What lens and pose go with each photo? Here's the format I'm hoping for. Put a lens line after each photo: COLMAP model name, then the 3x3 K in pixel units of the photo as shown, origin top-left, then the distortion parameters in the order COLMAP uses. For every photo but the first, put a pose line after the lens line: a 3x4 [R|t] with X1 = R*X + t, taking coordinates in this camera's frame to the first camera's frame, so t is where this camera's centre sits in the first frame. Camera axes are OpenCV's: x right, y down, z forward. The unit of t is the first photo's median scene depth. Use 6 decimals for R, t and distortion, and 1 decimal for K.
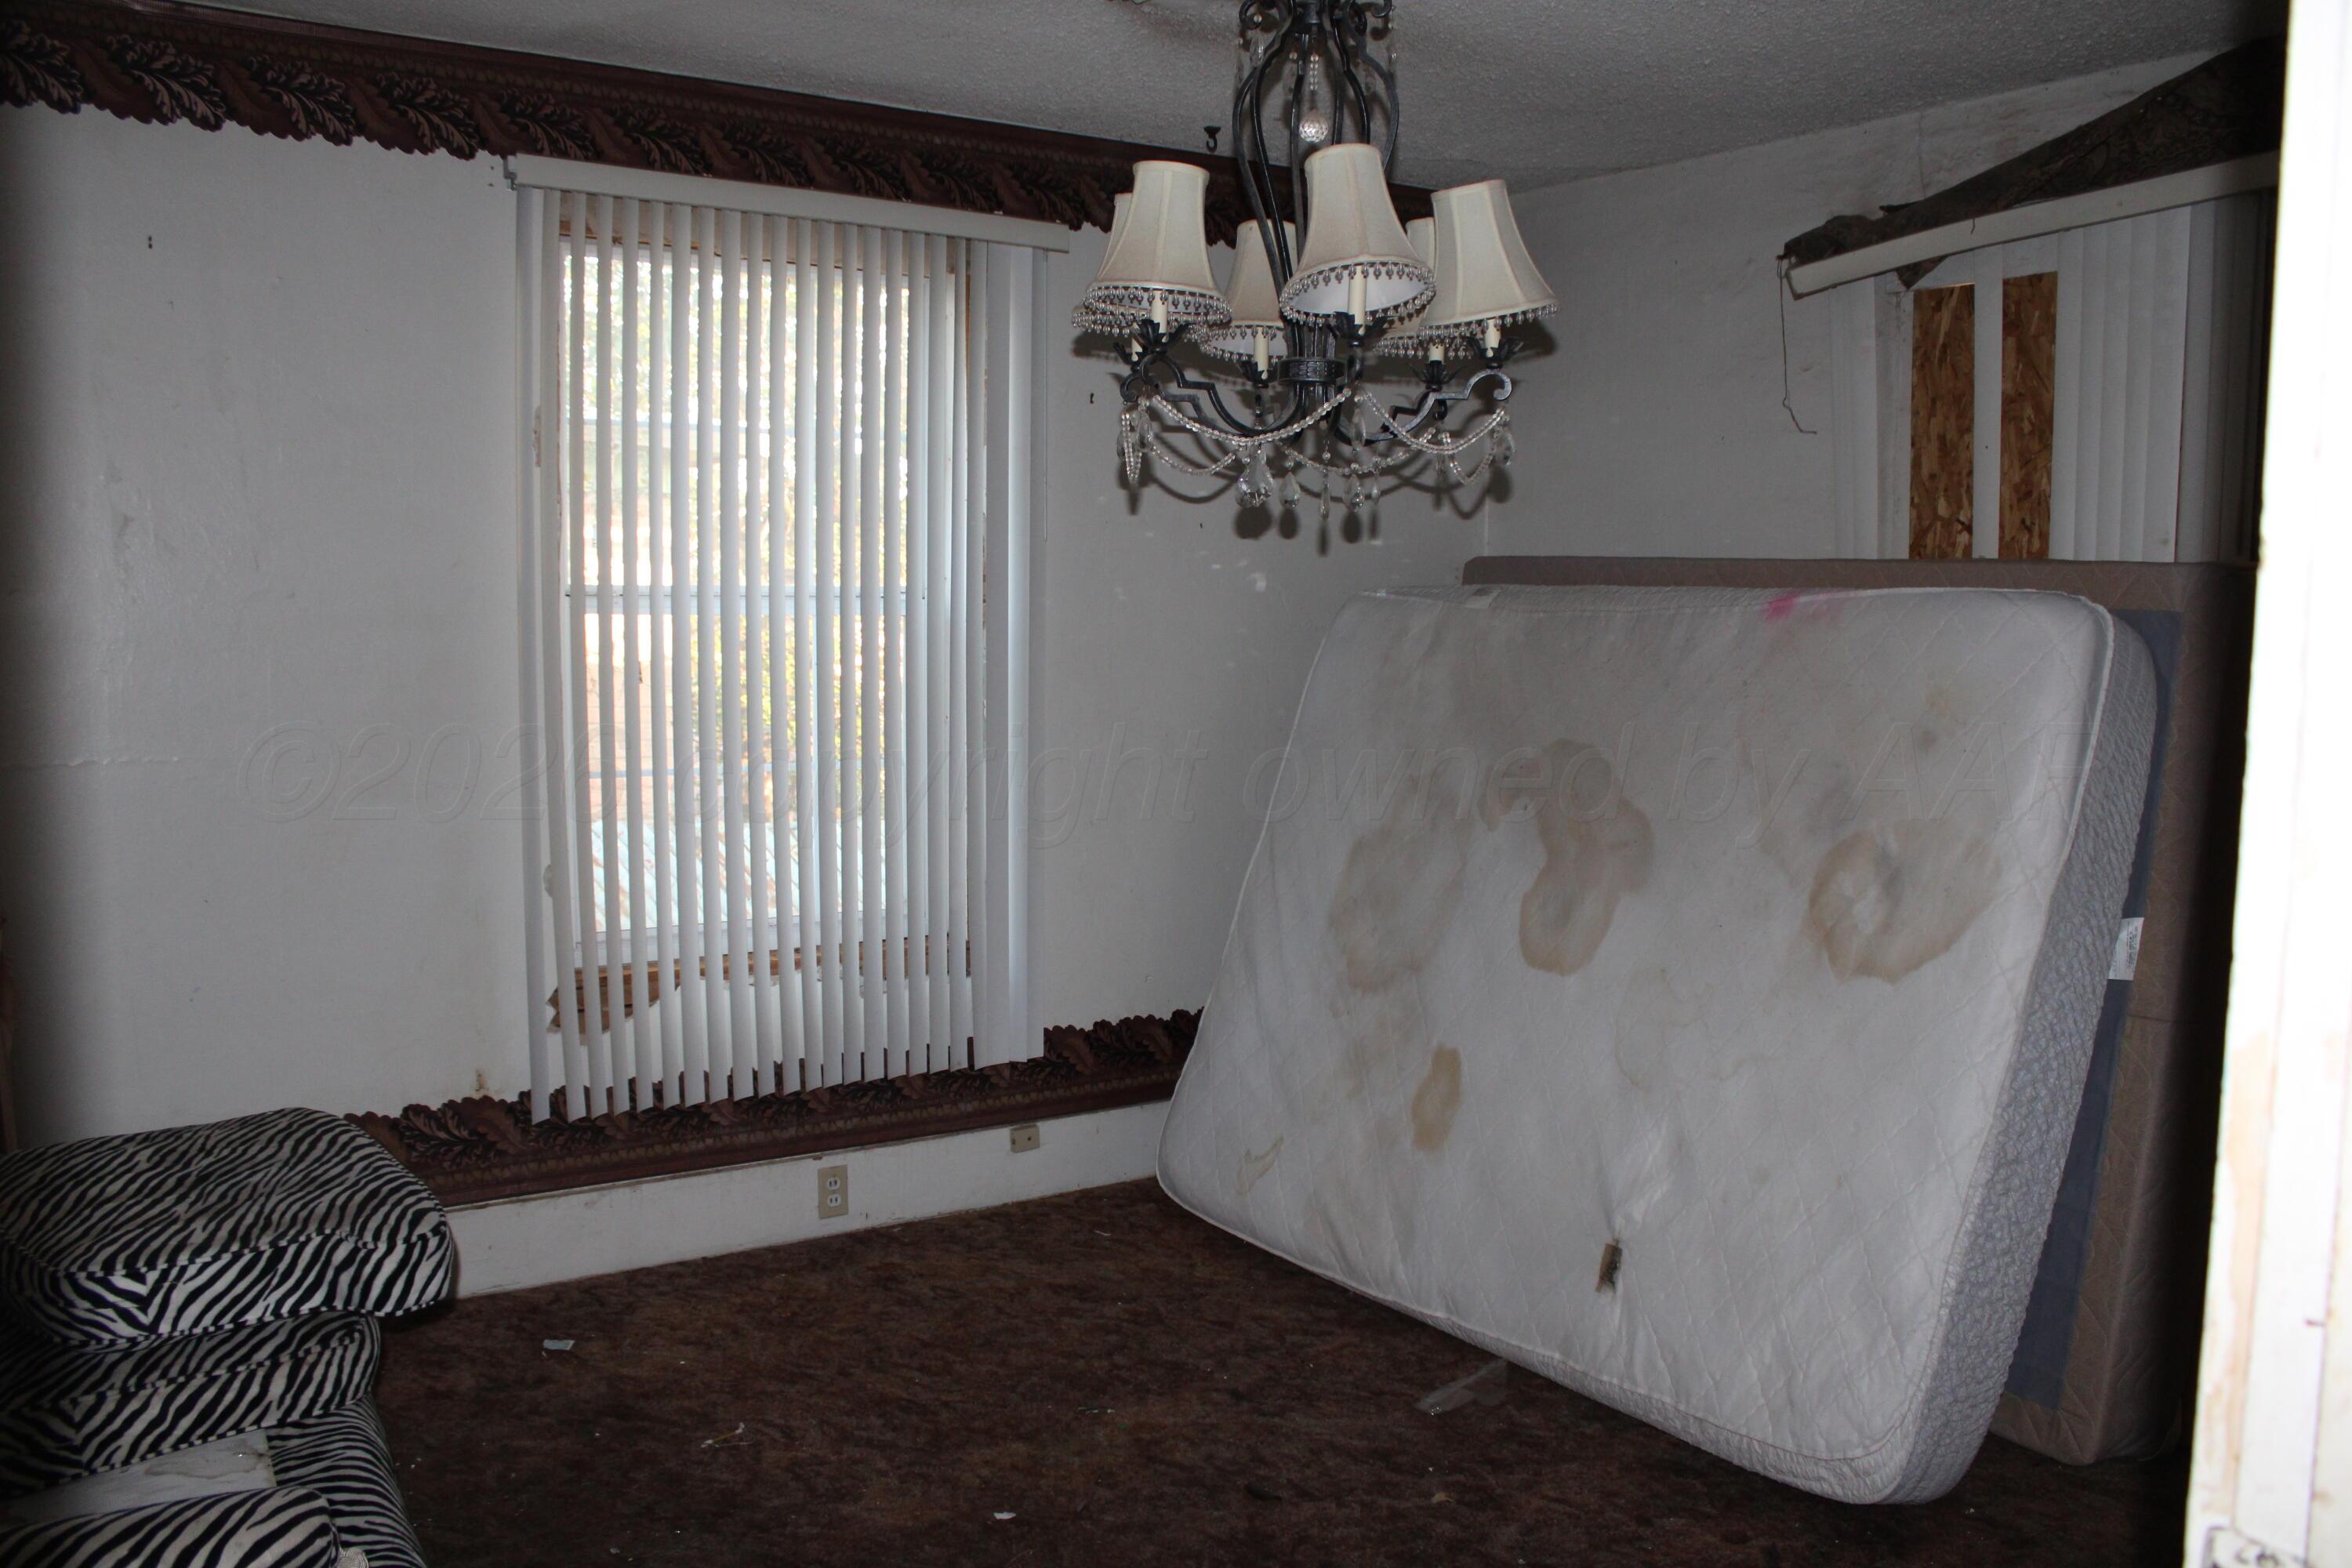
lens RADIAL K [[1955.4, 0, 1174.8], [0, 1955.4, 780.2], [0, 0, 1]] dist [-0.161075, 0.146305]
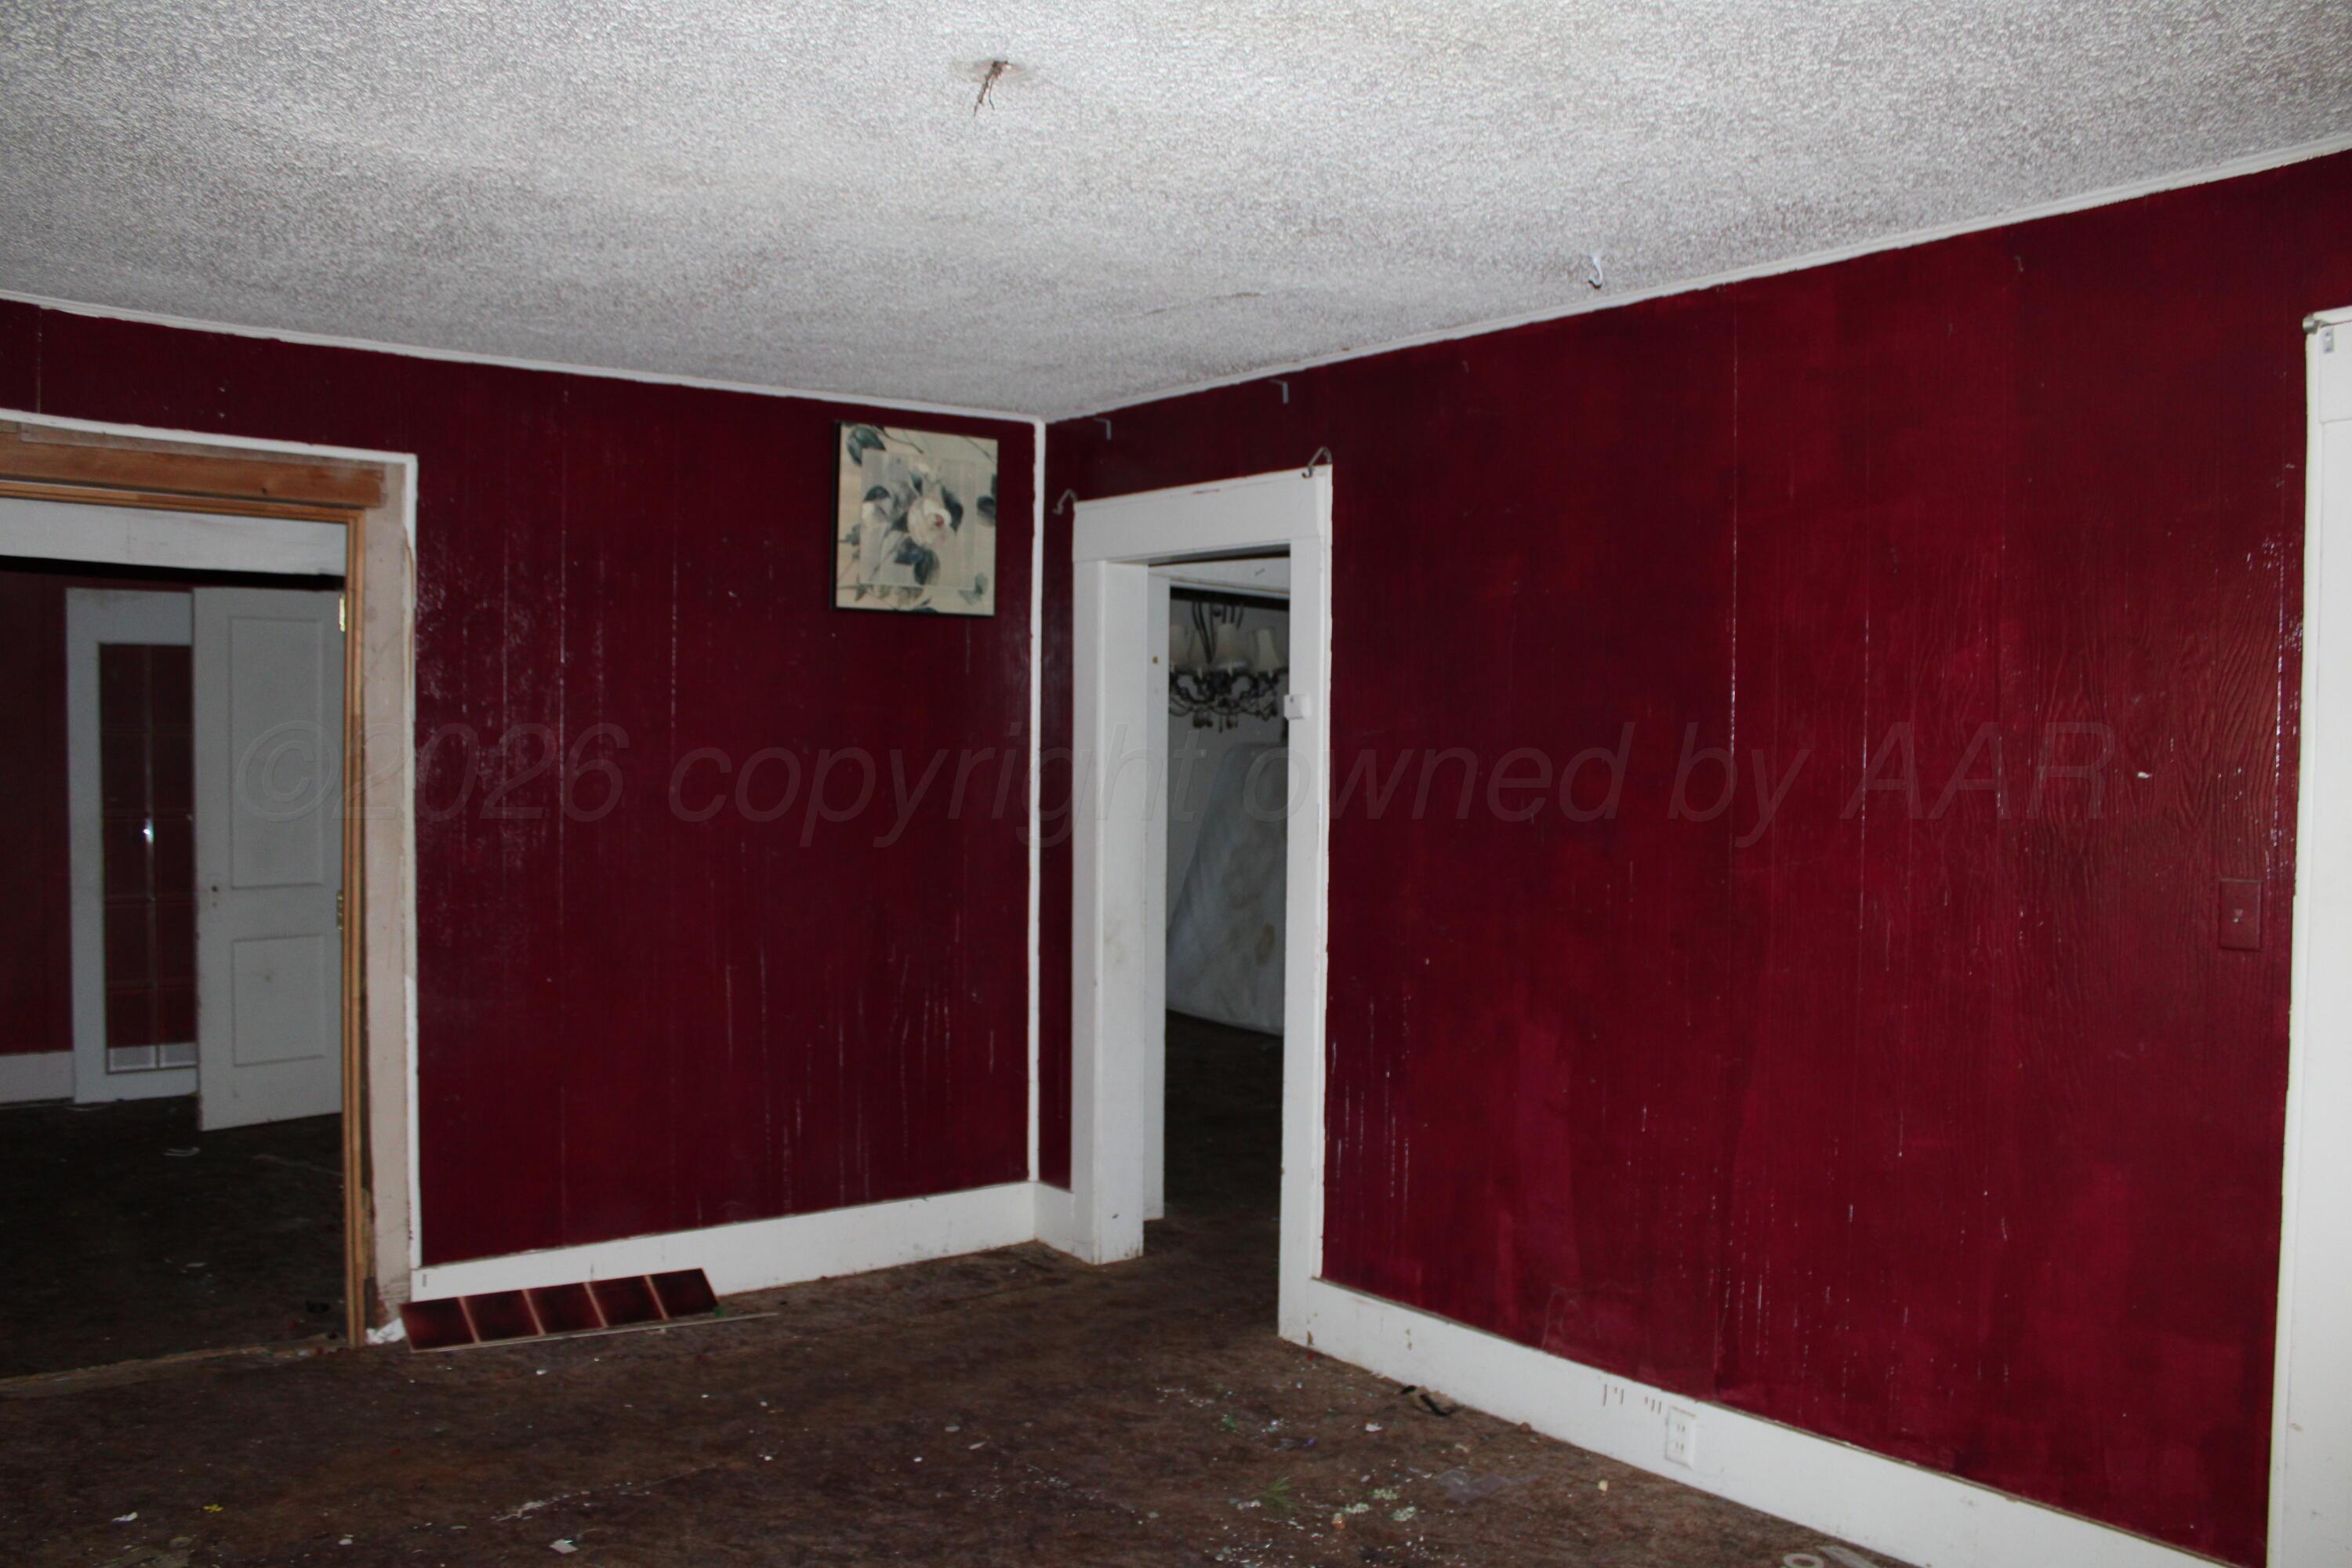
lens RADIAL K [[1955.4, 0, 1181.8], [0, 1955.4, 779.0], [0, 0, 1]] dist [-0.161075, 0.146305]
pose [[0.998432, 0.003871, 0.055853, -0.114387], [0.000736, 0.996613, -0.082229, 0.153462], [-0.055982, 0.082141, 0.995047, -1.503645]]
